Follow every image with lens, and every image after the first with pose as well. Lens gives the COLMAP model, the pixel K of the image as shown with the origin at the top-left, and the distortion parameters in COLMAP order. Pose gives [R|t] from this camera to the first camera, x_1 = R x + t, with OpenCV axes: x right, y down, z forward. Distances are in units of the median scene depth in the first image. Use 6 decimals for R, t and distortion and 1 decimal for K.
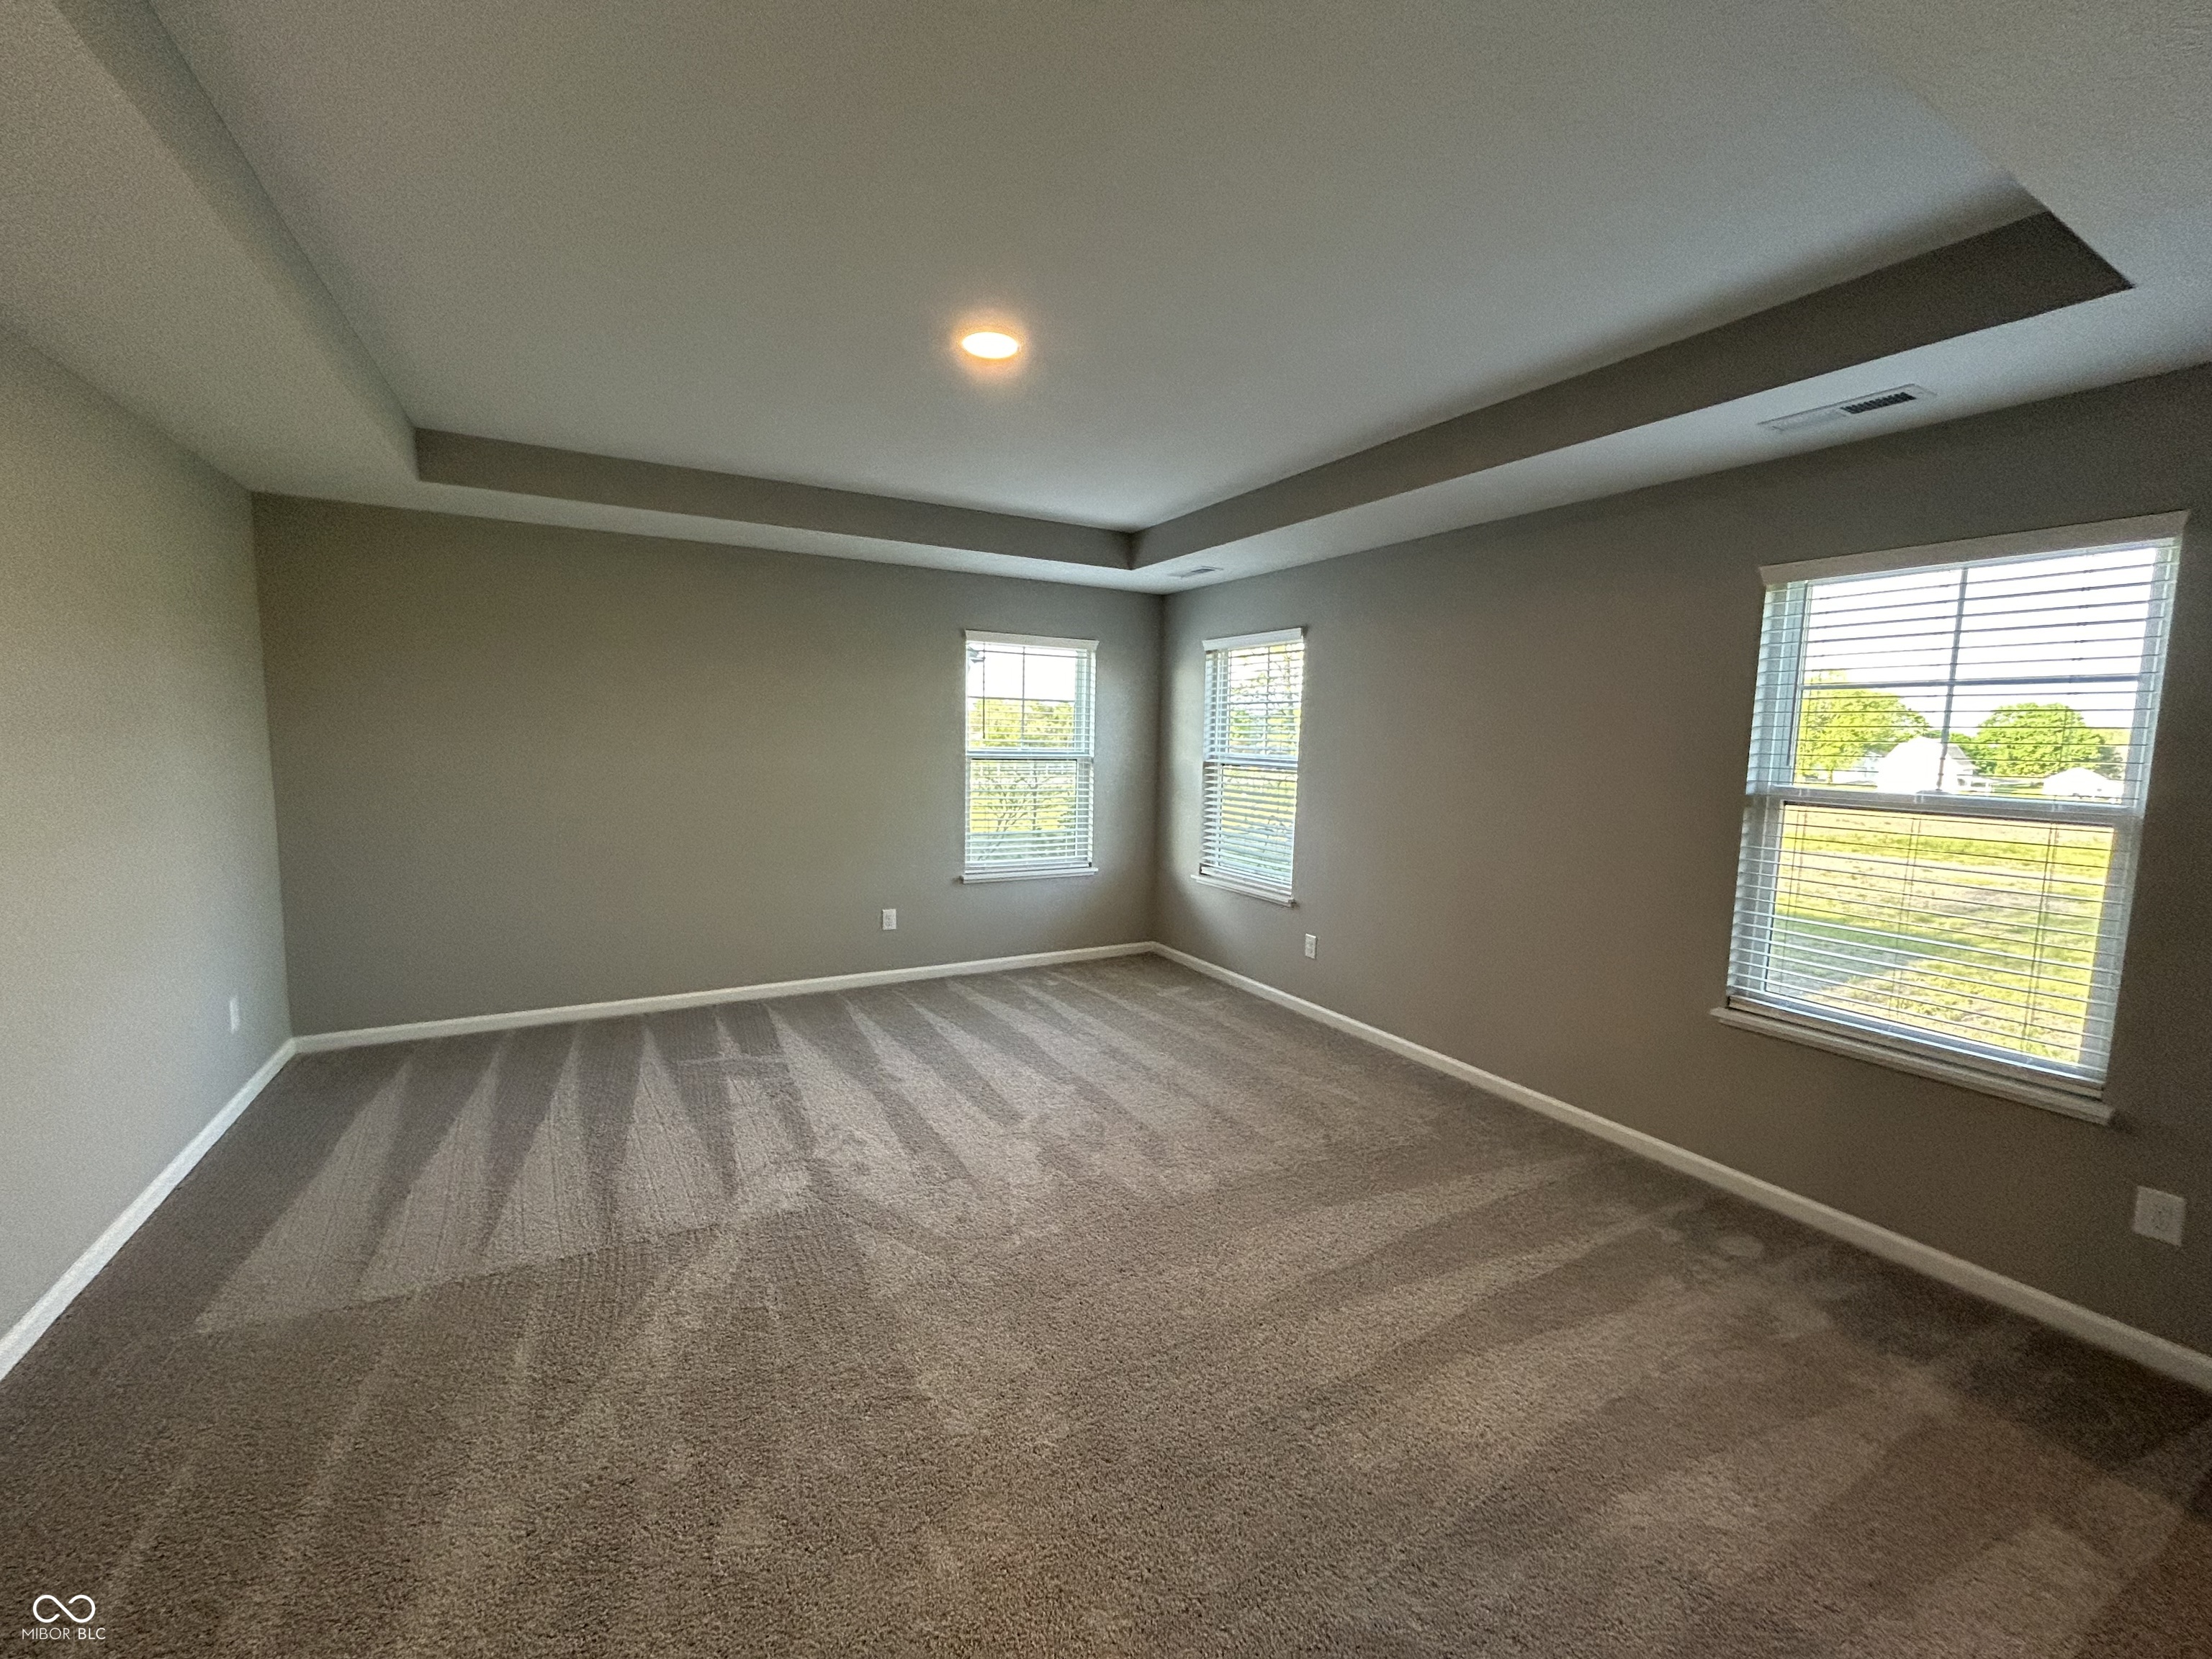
lens RADIAL K [[895.9, 0, 1106.0], [0, 895.9, 829.5], [0, 0, 1]] dist [0.000550, 0.000109]
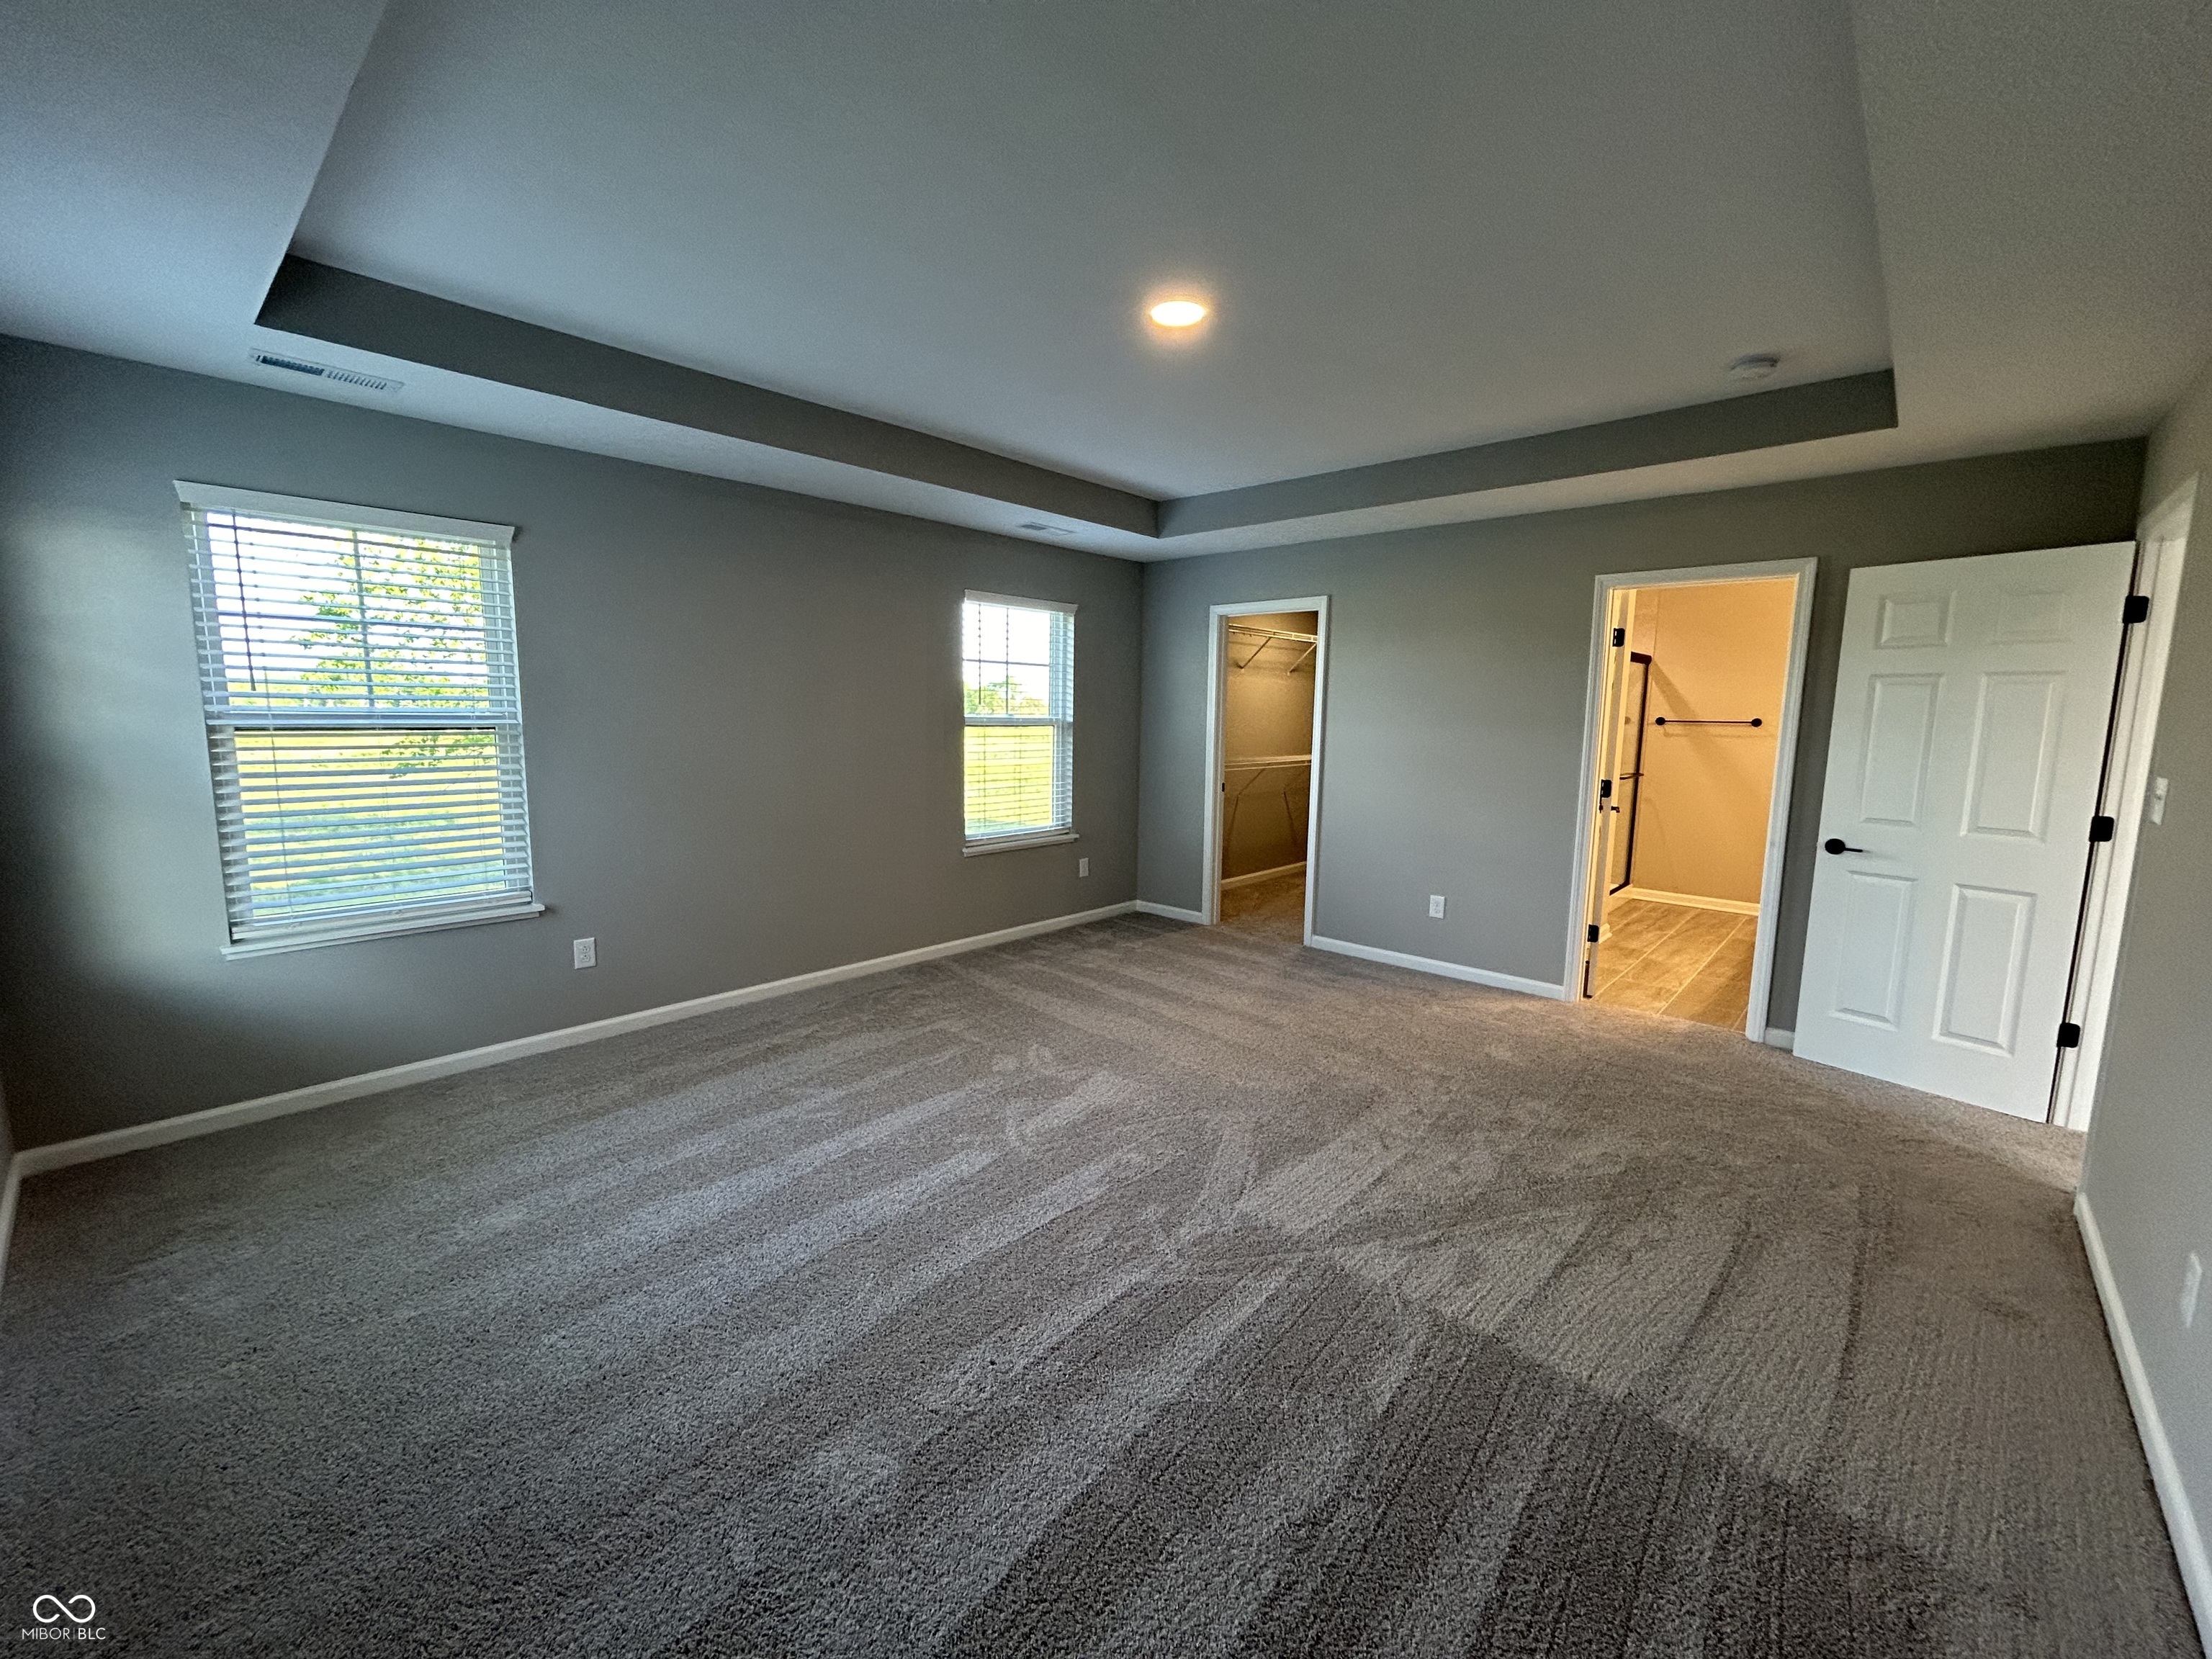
lens RADIAL K [[895.9, 0, 1106.0], [0, 895.9, 829.5], [0, 0, 1]] dist [0.000550, 0.000109]
pose [[-0.315133, -0.168848, 0.933906, -1.128668], [0.067453, 0.977573, 0.199504, -0.180170], [-0.946647, 0.125865, -0.296677, 1.421530]]
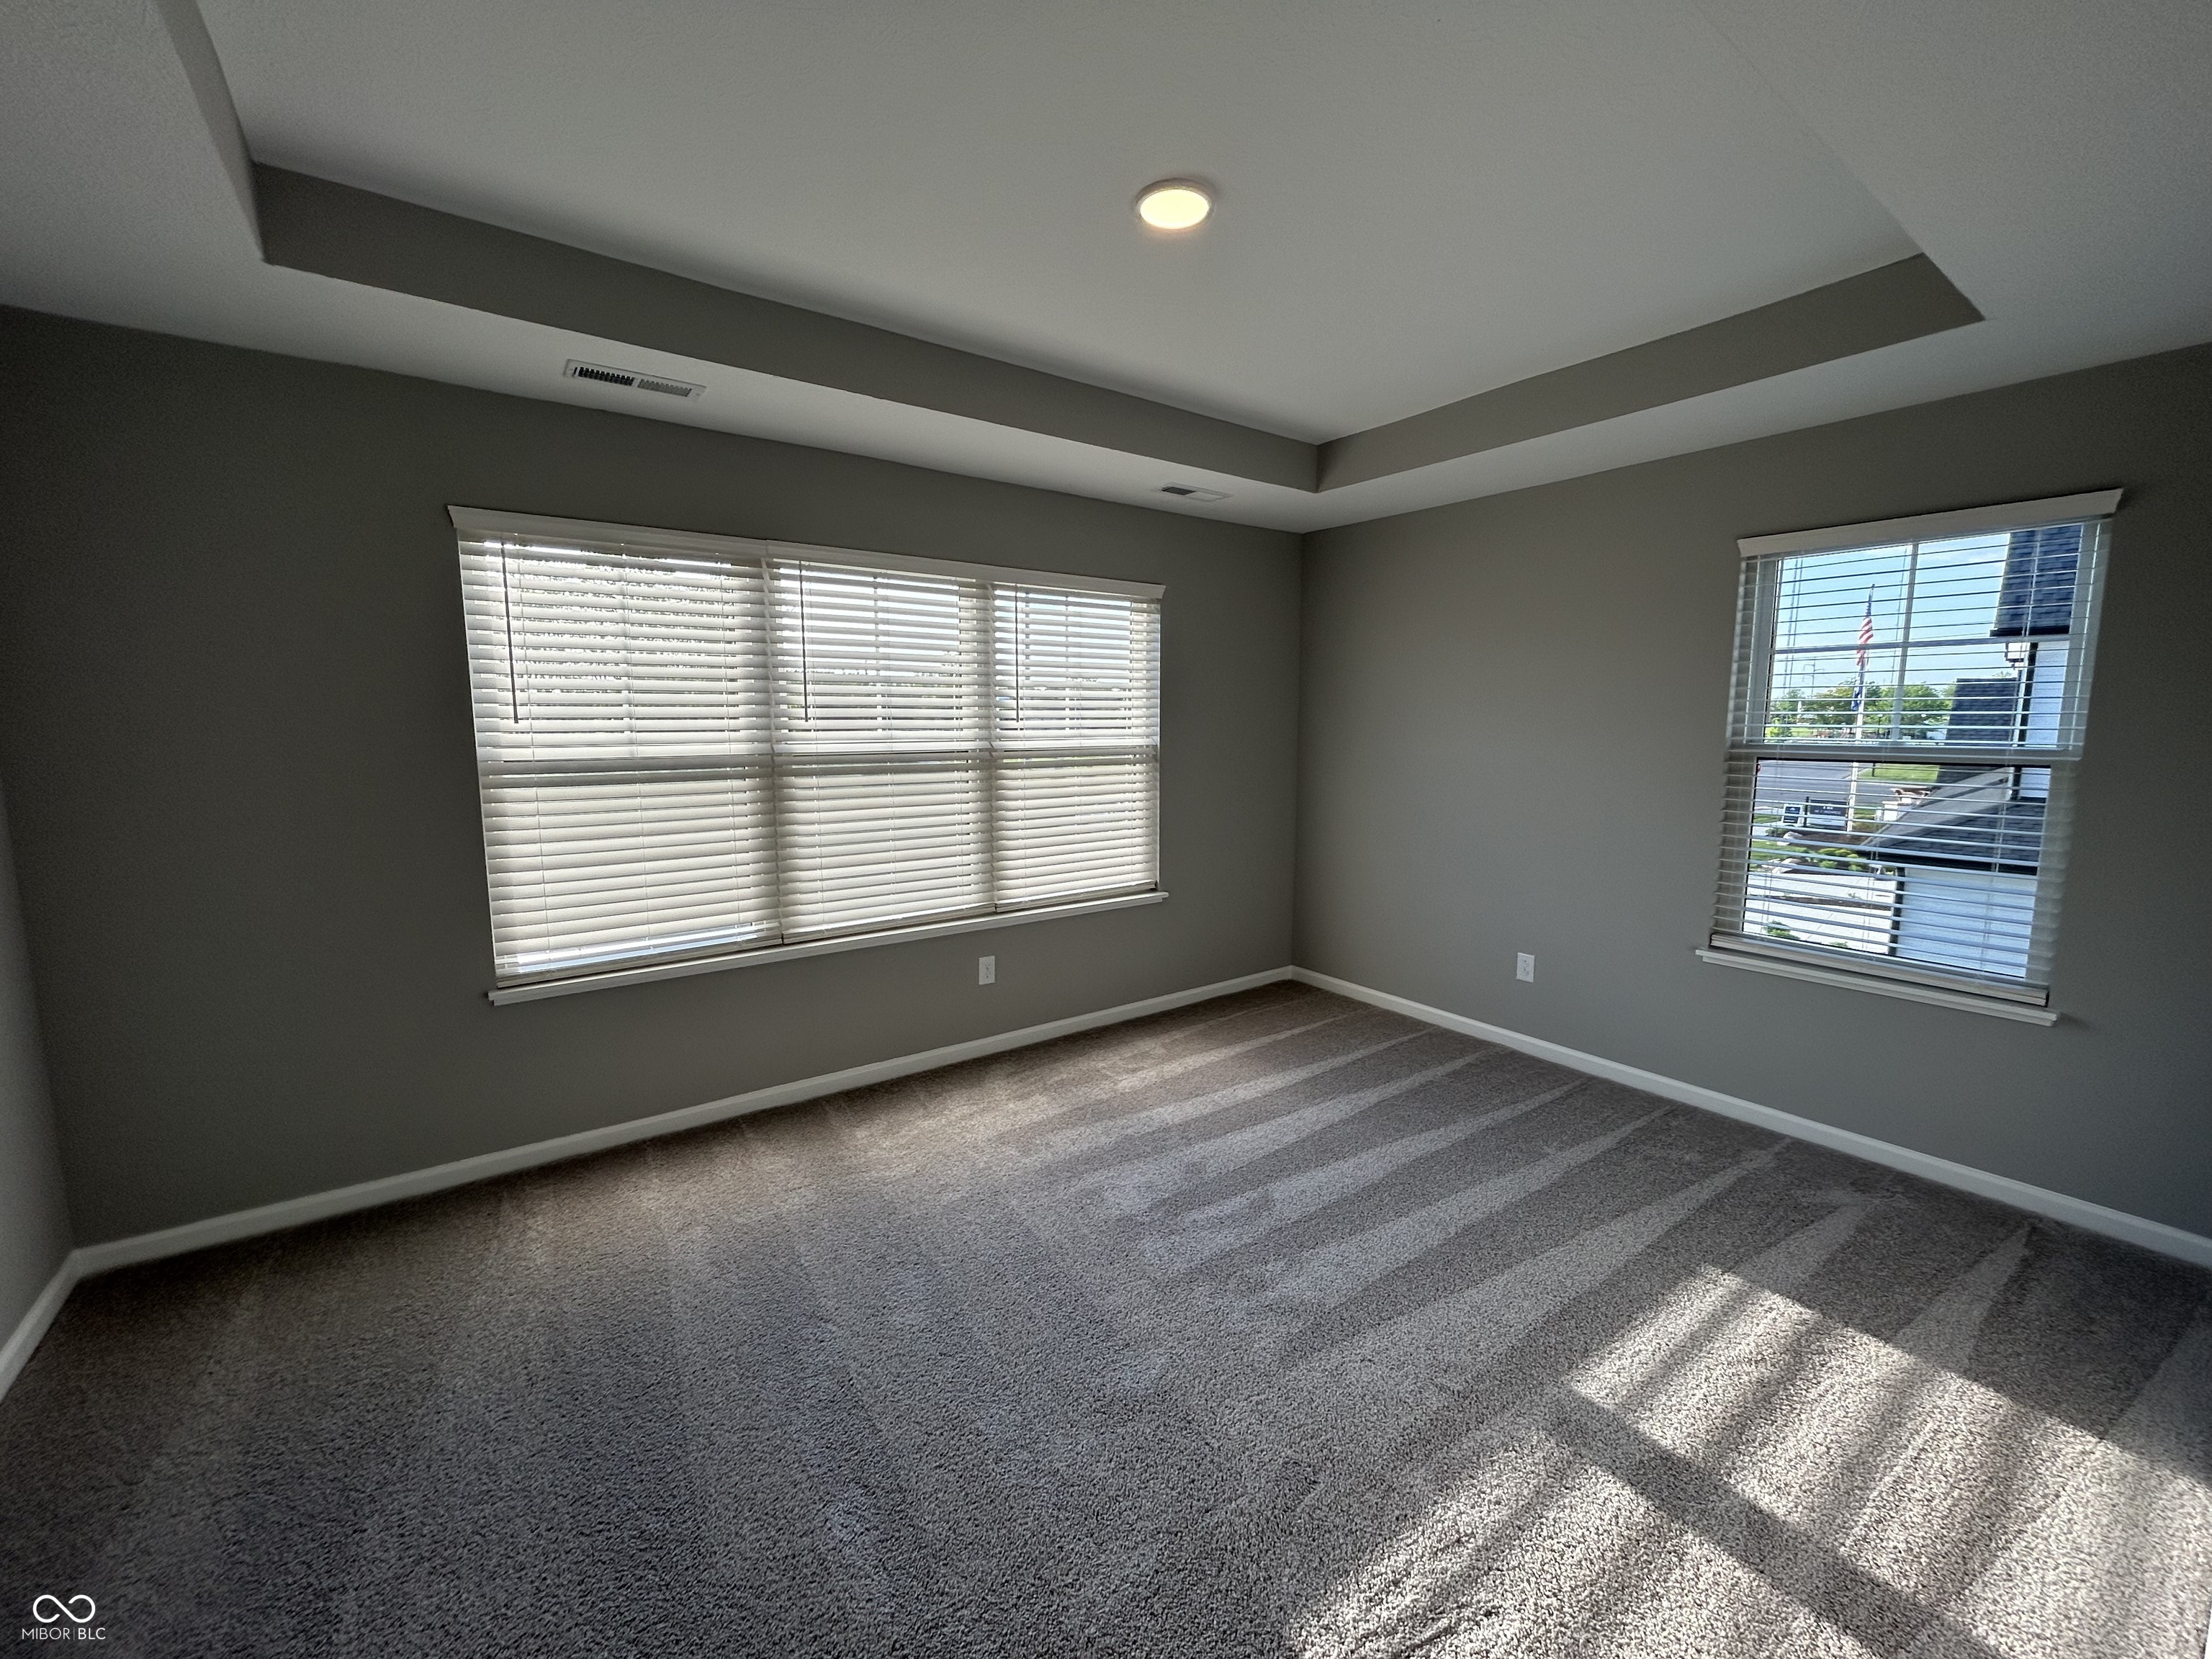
lens RADIAL K [[880.1, 0, 1106.0], [0, 880.1, 829.5], [0, 0, 1]] dist [0.000255, 0.000017]
pose [[0.958074, -0.050963, 0.281952, -0.328744], [0.042195, 0.998421, 0.037088, -0.016356], [-0.283397, -0.023636, 0.958711, 0.225544]]
